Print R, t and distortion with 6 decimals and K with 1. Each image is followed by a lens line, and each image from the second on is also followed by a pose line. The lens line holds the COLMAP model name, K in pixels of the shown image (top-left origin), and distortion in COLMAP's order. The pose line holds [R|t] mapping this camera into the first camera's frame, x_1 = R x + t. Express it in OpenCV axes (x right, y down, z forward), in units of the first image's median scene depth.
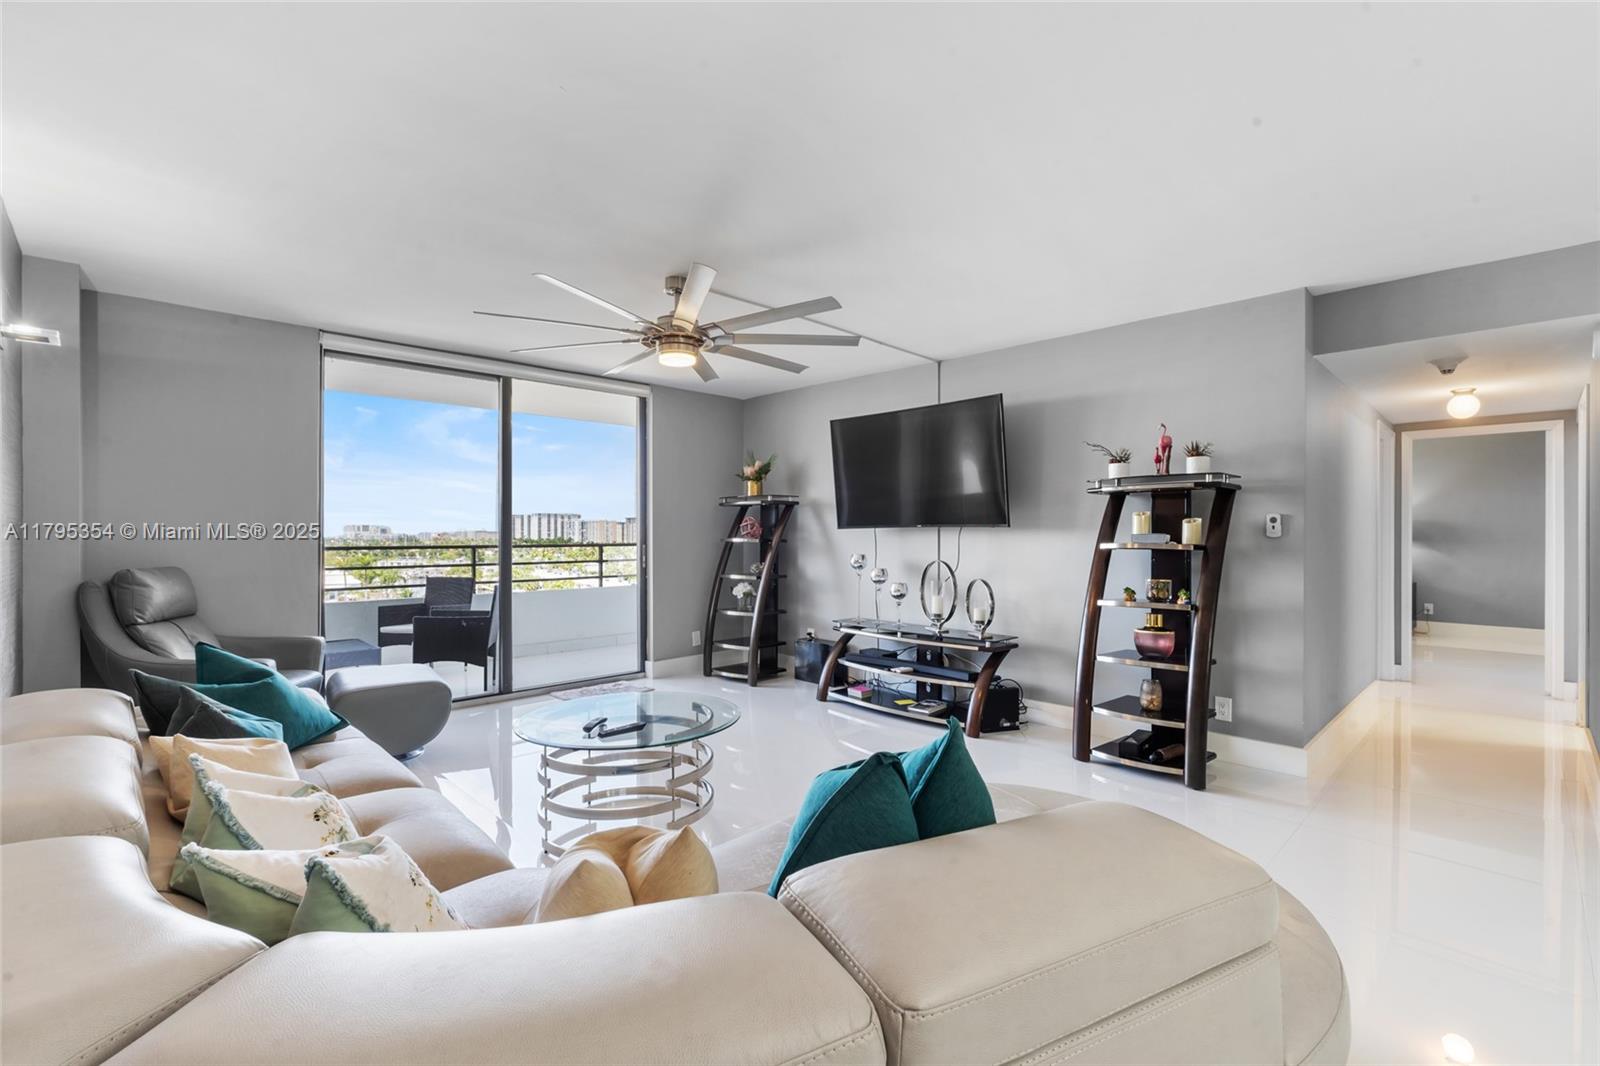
lens RADIAL K [[704.2, 0, 800.0], [0, 704.2, 533.0], [0, 0, 1]] dist [0.000932, -0.000833]
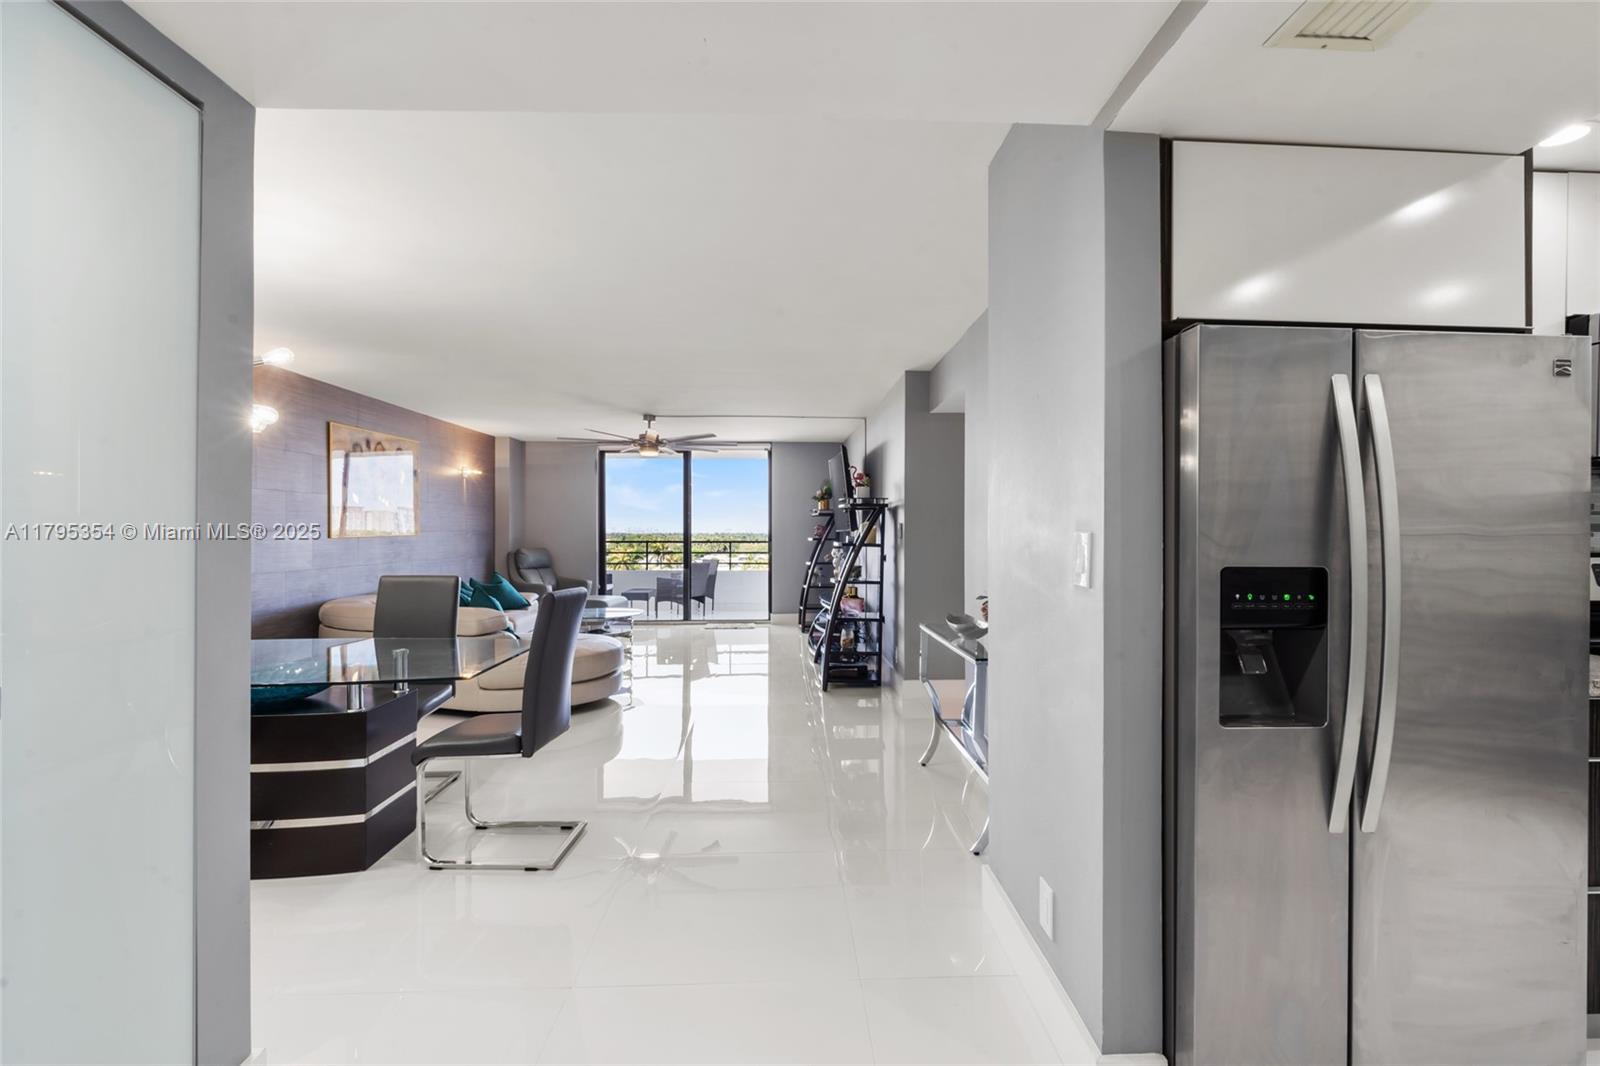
lens RADIAL K [[715.0, 0, 805.4], [0, 715.0, 530.8], [0, 0, 1]] dist [-0.003713, -0.001147]
pose [[0.737666, -0.002451, -0.675162, 1.074838], [-0.000199, 0.999993, -0.003847, -0.002139], [0.675166, 0.002972, 0.737660, -0.171807]]
